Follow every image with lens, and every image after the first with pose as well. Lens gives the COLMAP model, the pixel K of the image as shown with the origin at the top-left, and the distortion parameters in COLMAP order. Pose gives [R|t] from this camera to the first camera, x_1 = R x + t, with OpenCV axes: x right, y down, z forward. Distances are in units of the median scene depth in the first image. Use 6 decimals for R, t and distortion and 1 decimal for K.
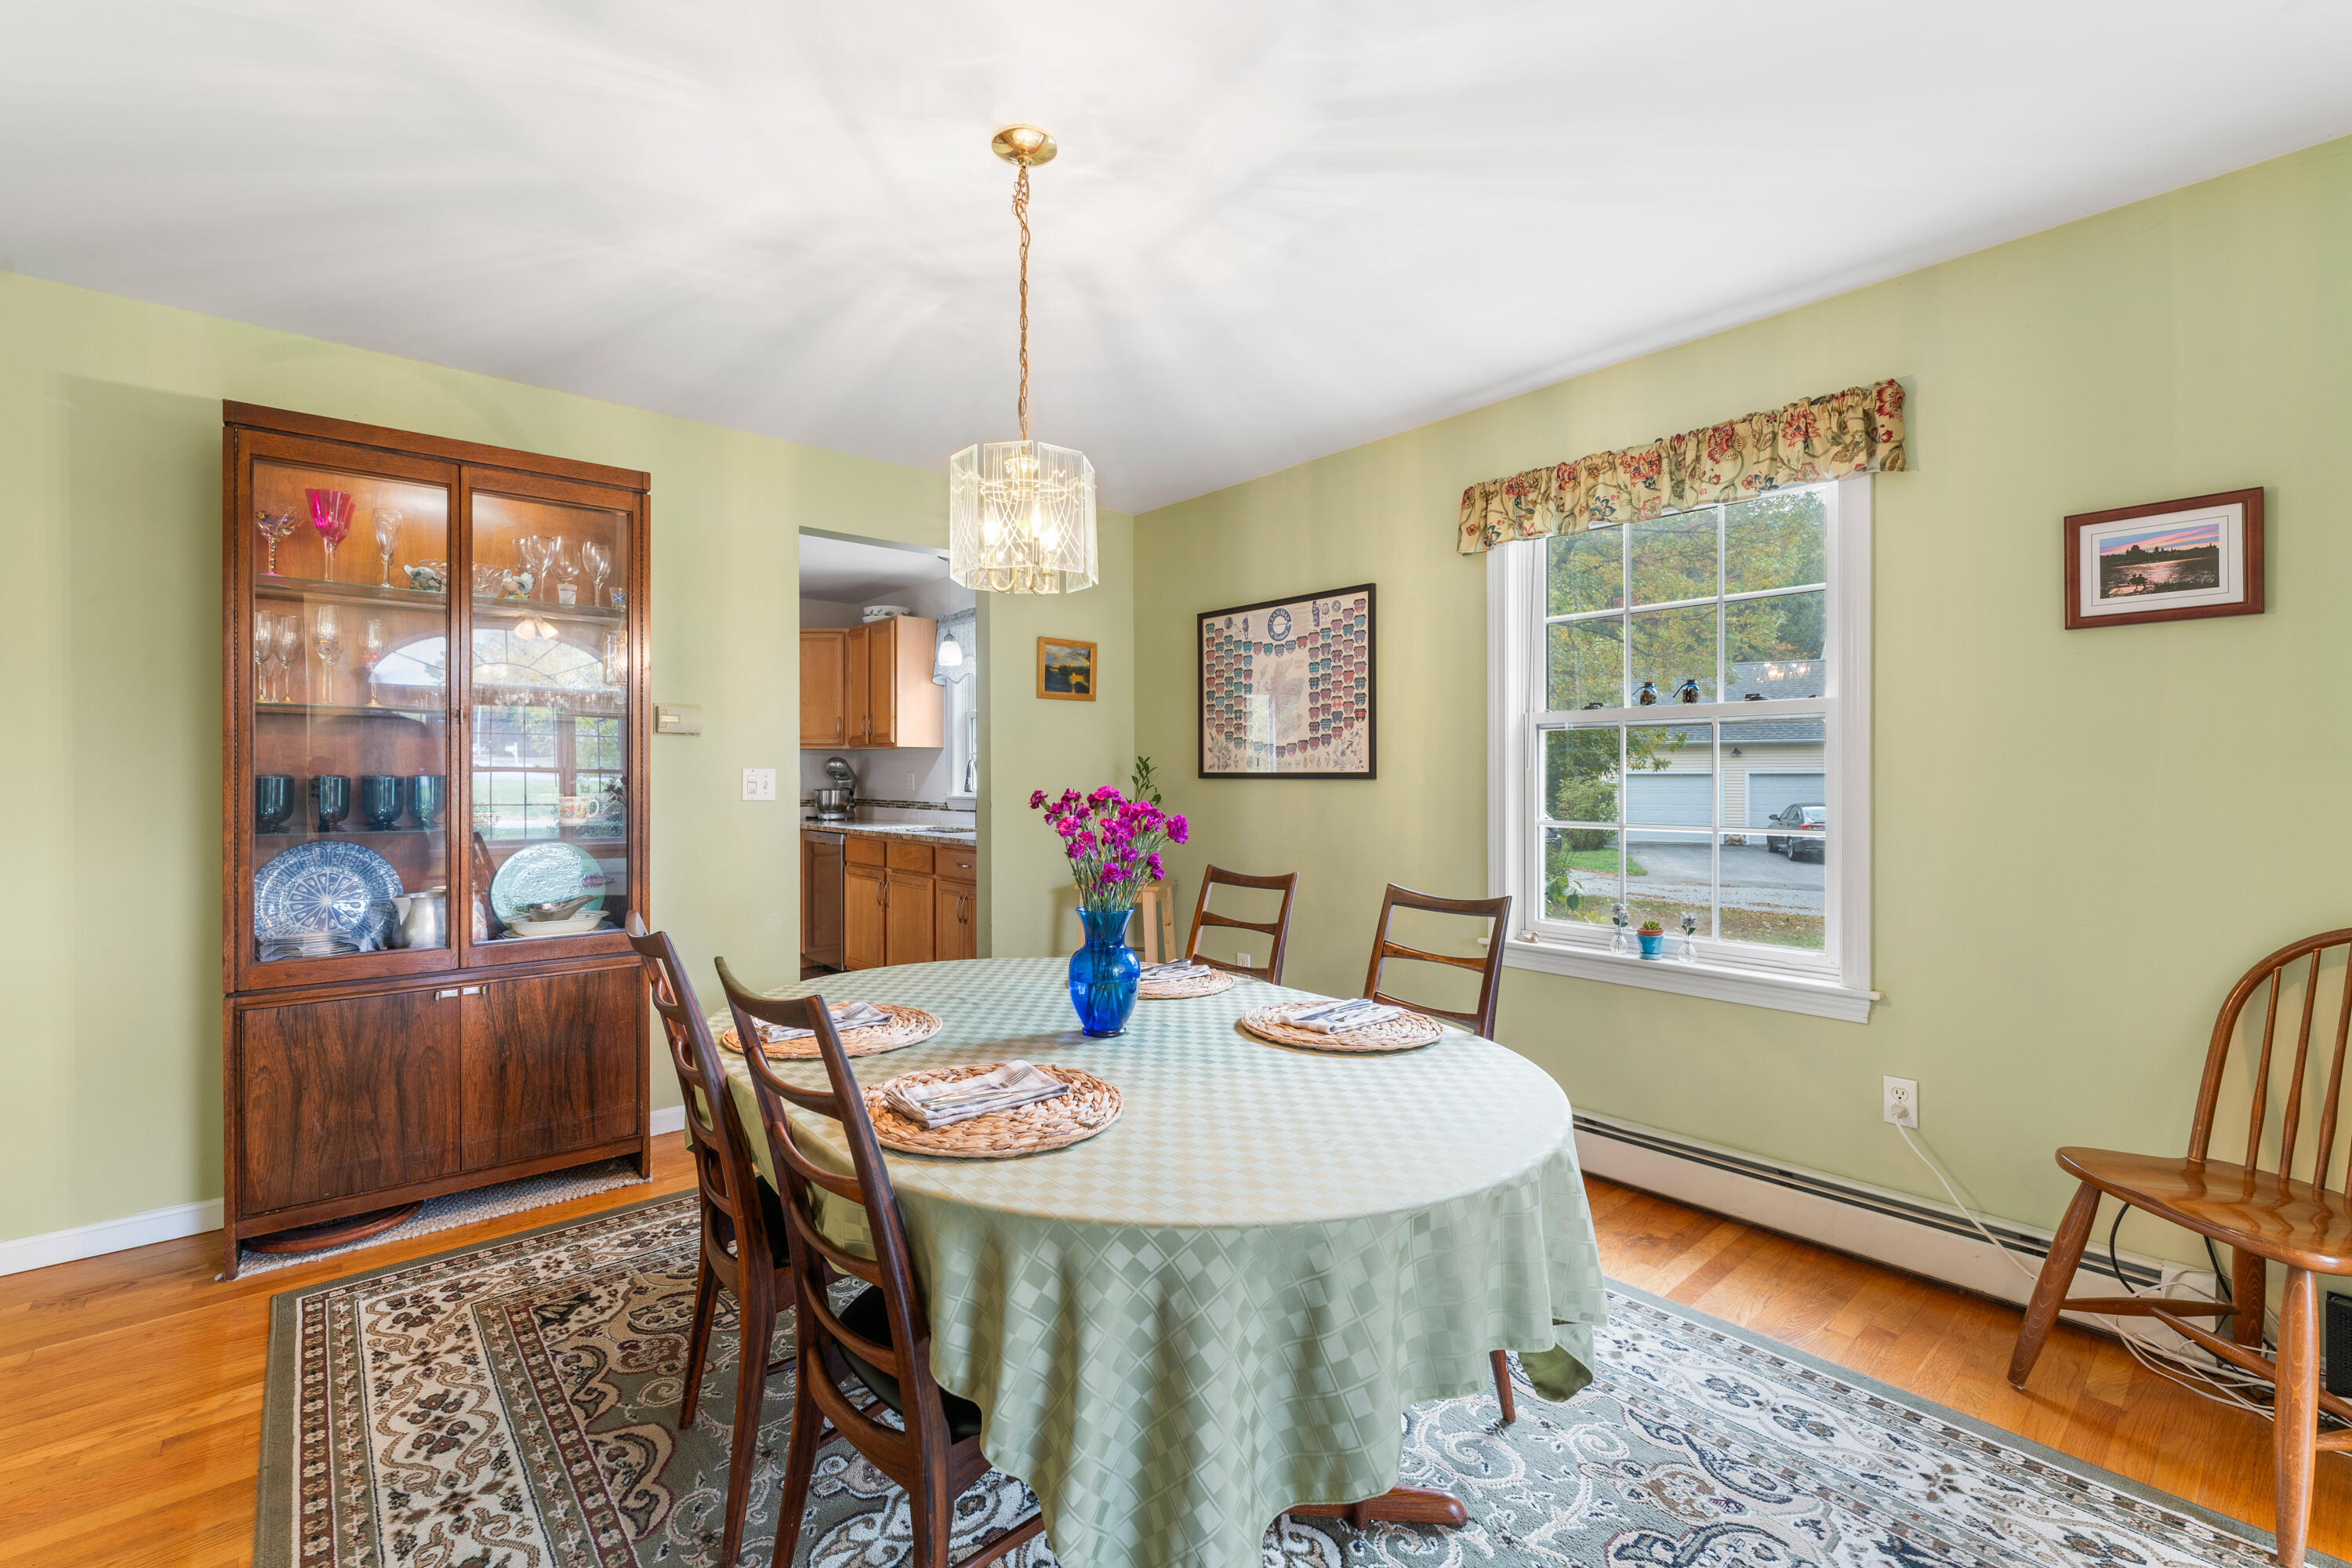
lens RADIAL K [[993.9, 0, 1158.2], [0, 993.9, 779.0], [0, 0, 1]] dist [-0.002695, -0.000159]
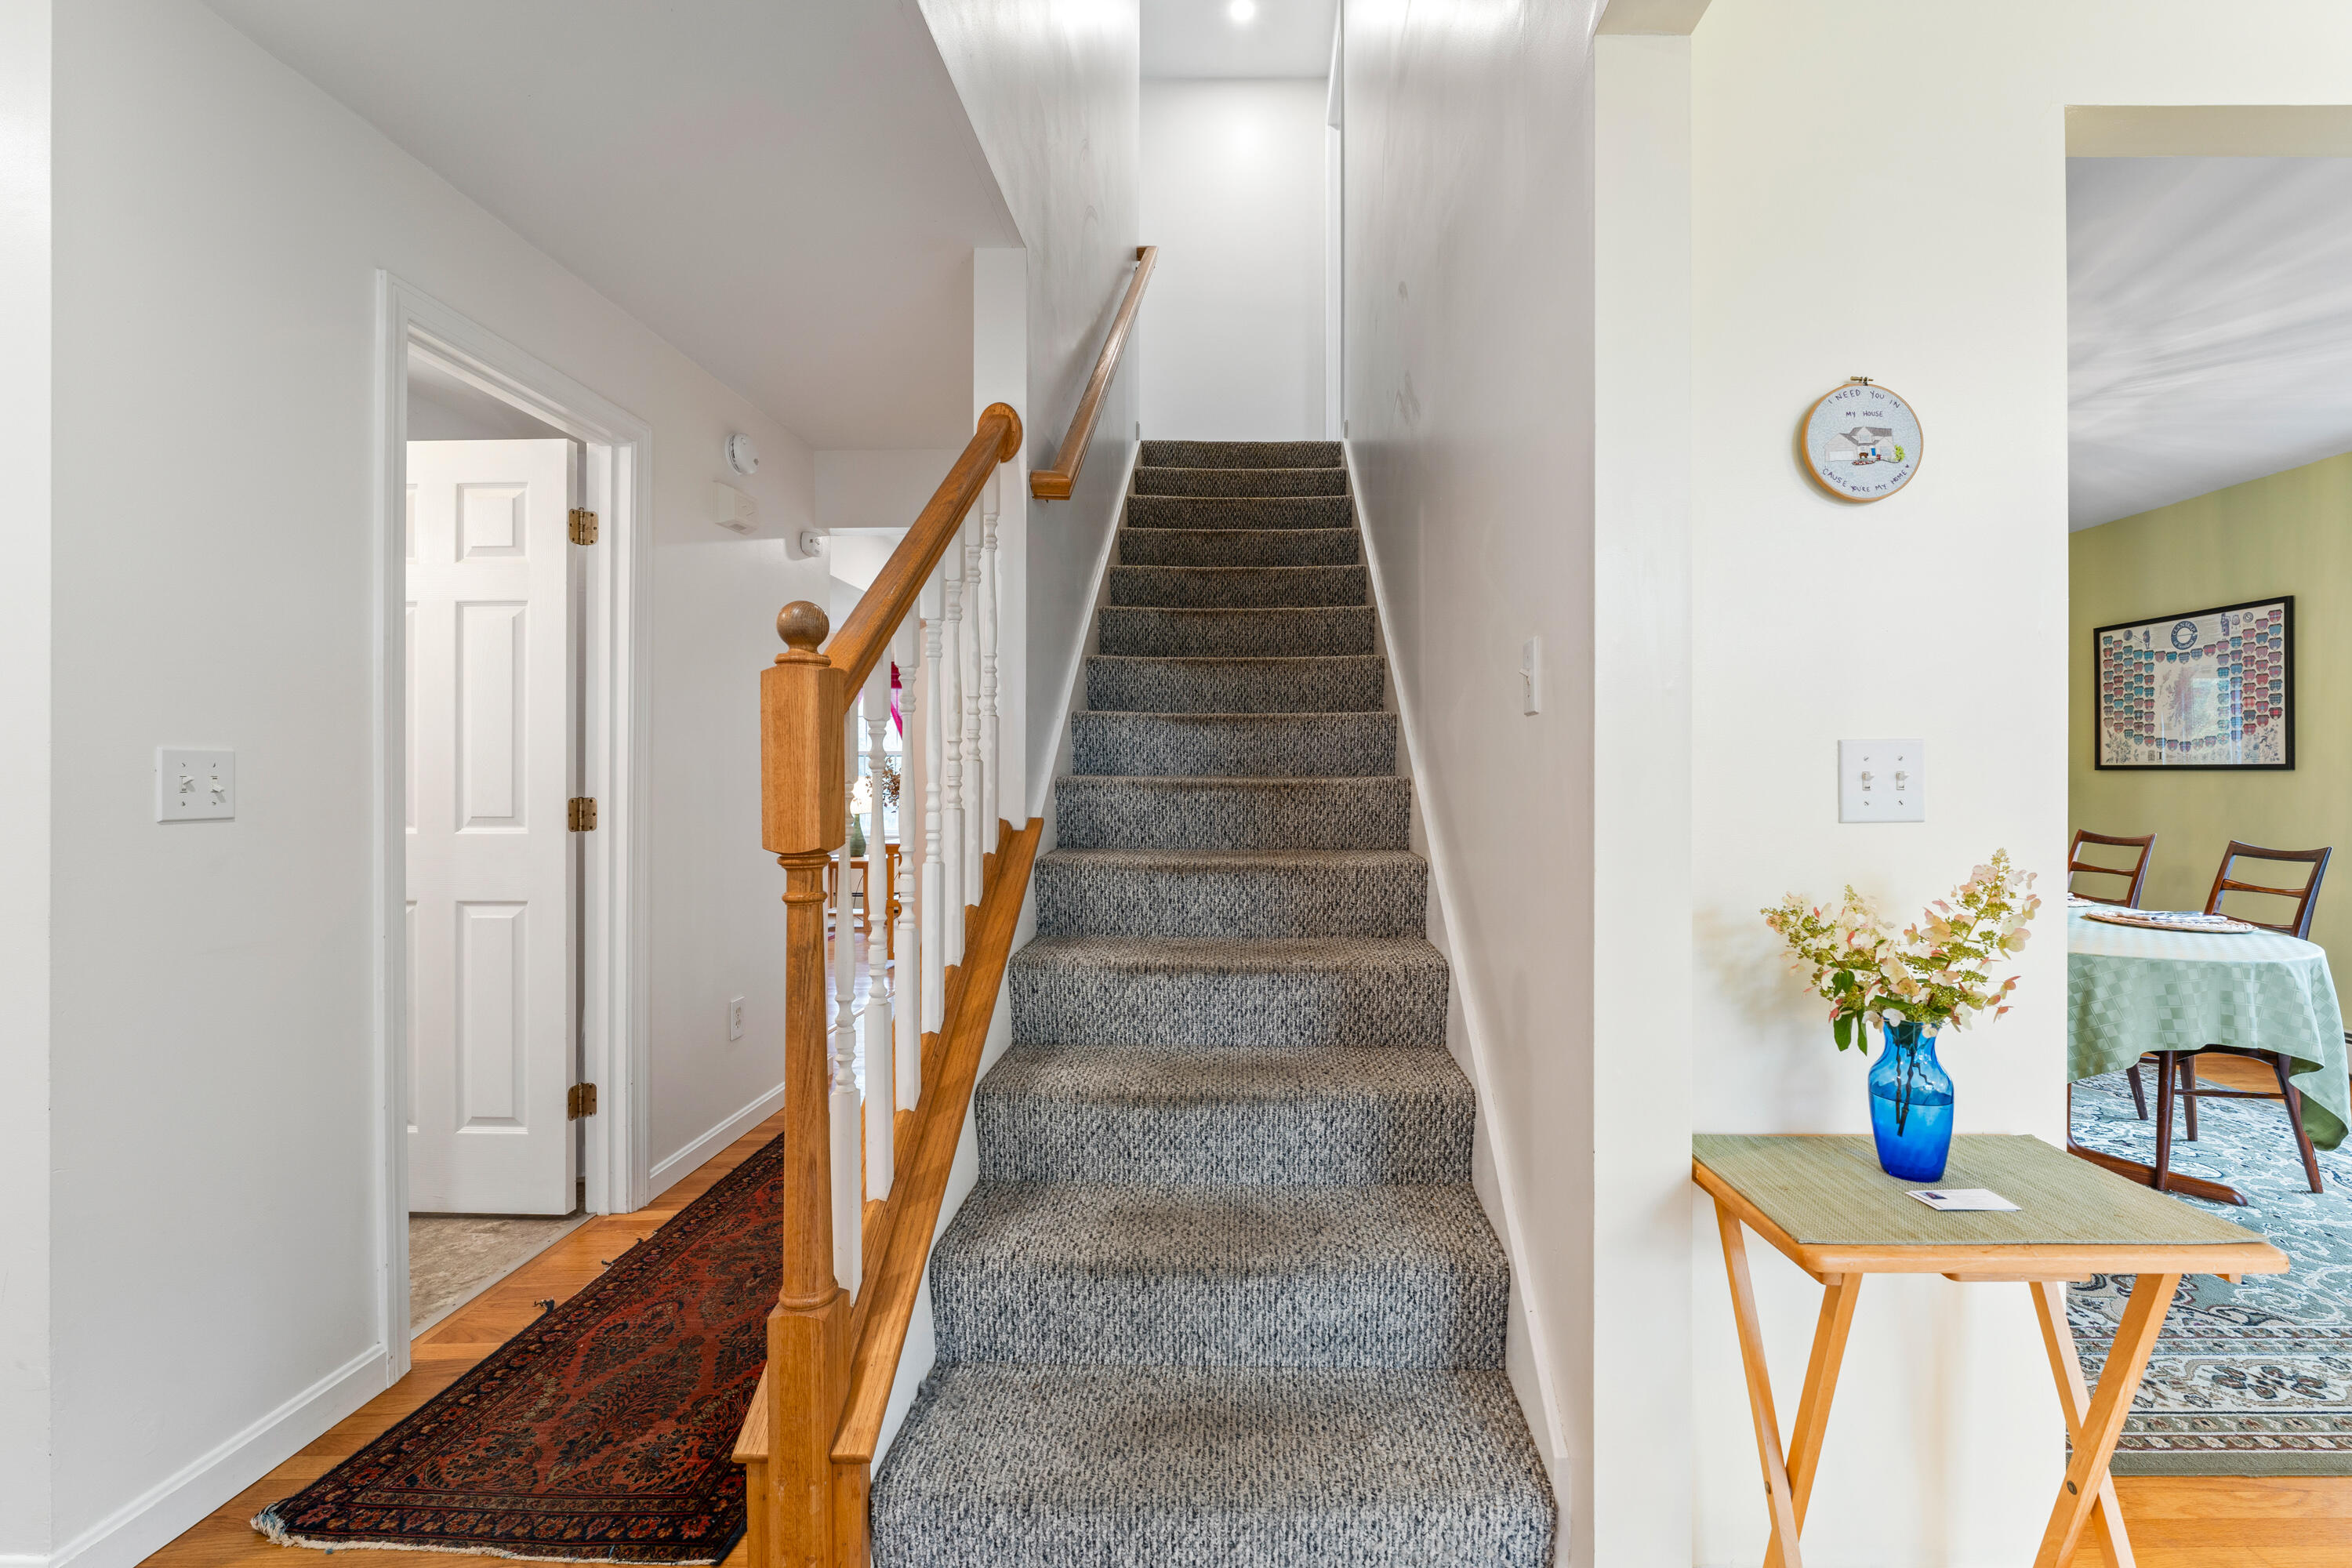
lens RADIAL K [[991.4, 0, 1235.3], [0, 991.4, 783.4], [0, 0, 1]] dist [0.000407, 0.000011]
pose [[0.754160, 0.001933, -0.656688, 0.052456], [0.002764, 0.999977, 0.006118, 0.005282], [0.656685, -0.006429, 0.754137, -0.625490]]
